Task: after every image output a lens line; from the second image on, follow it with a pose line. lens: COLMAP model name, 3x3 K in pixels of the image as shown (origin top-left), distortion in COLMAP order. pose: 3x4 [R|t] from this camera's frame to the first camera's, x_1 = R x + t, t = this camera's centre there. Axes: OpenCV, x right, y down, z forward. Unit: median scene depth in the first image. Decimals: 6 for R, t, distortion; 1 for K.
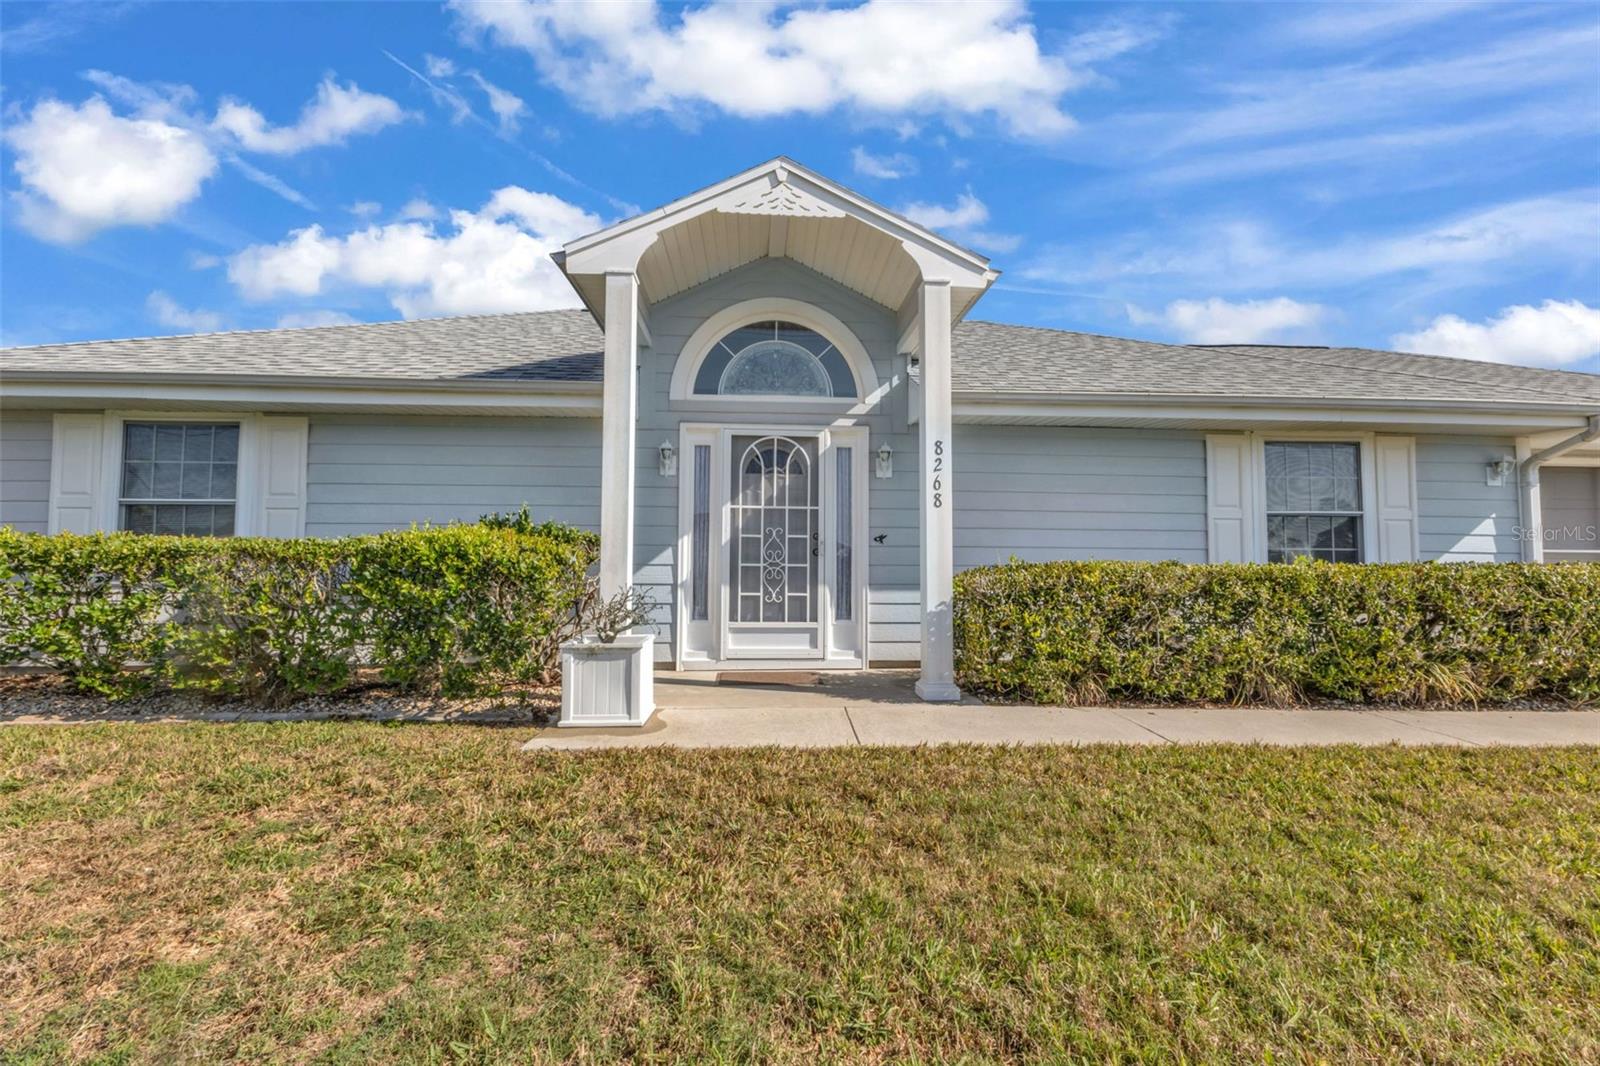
lens RADIAL K [[686.8, 0, 802.9], [0, 686.8, 528.8], [0, 0, 1]] dist [0.004911, 0.000397]
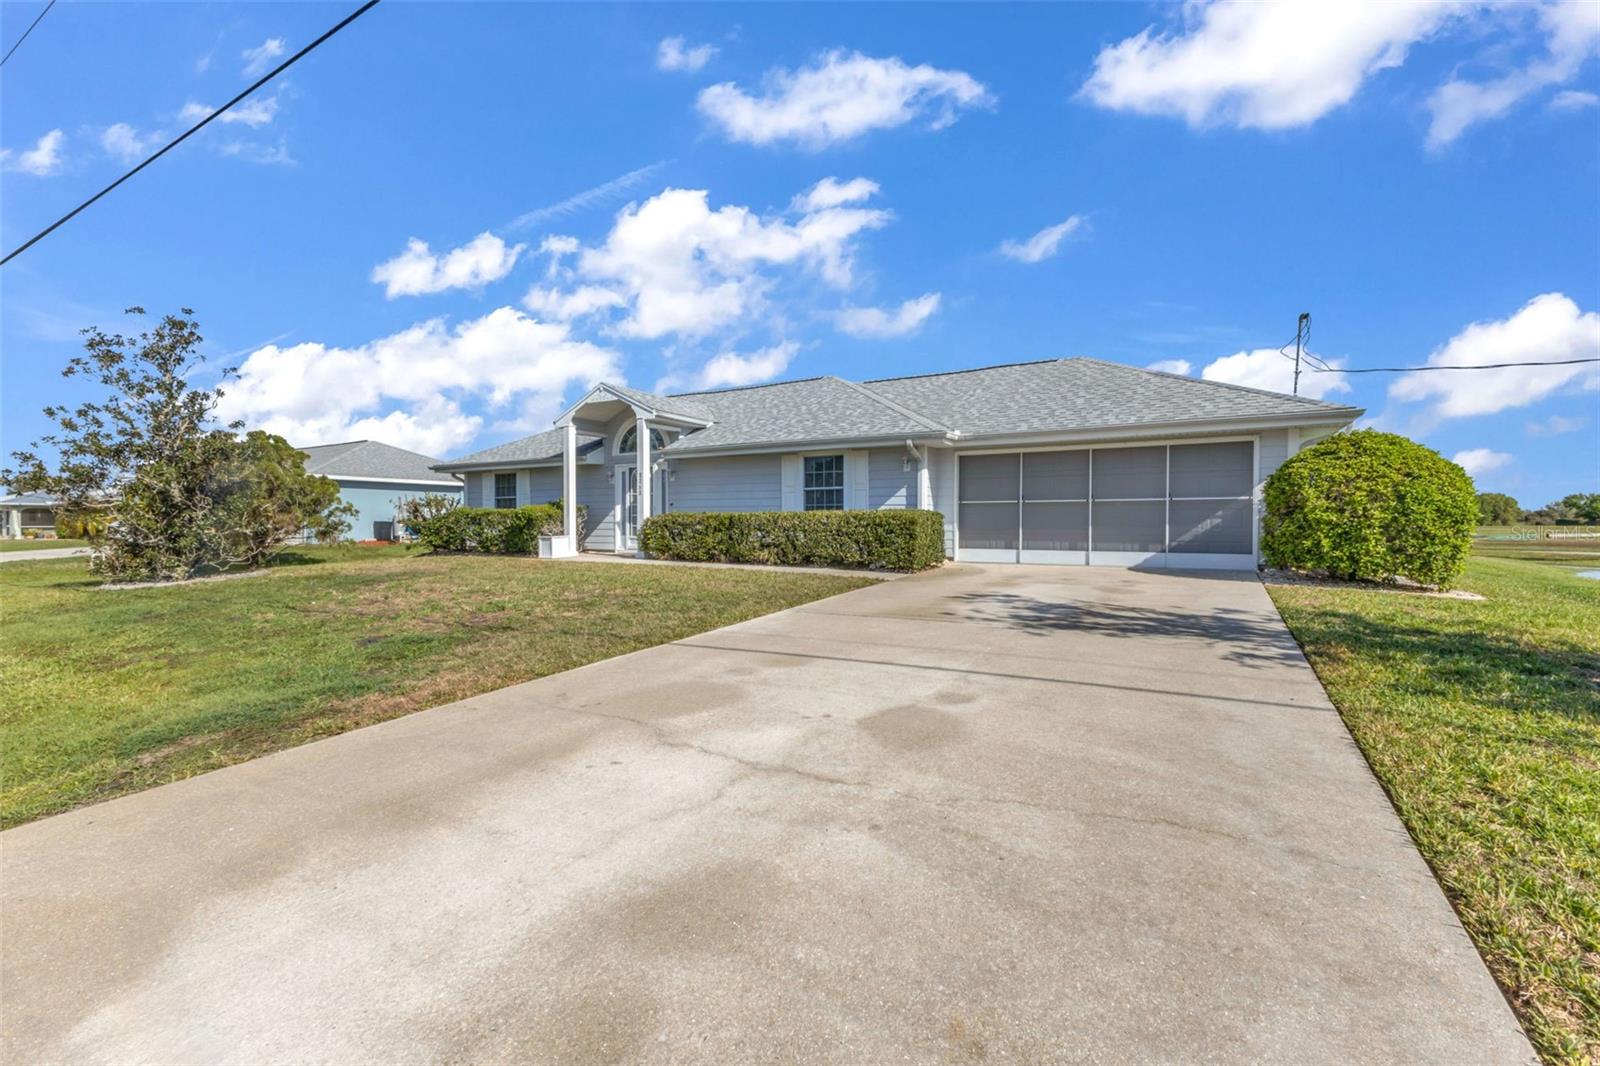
lens RADIAL K [[686.8, 0, 802.9], [0, 686.8, 528.8], [0, 0, 1]] dist [0.004911, 0.000397]
pose [[0.822268, -0.001991, -0.569097, 2.042310], [0.033066, 0.998472, 0.044283, 0.006654], [0.568140, -0.055230, 0.821077, -0.859989]]
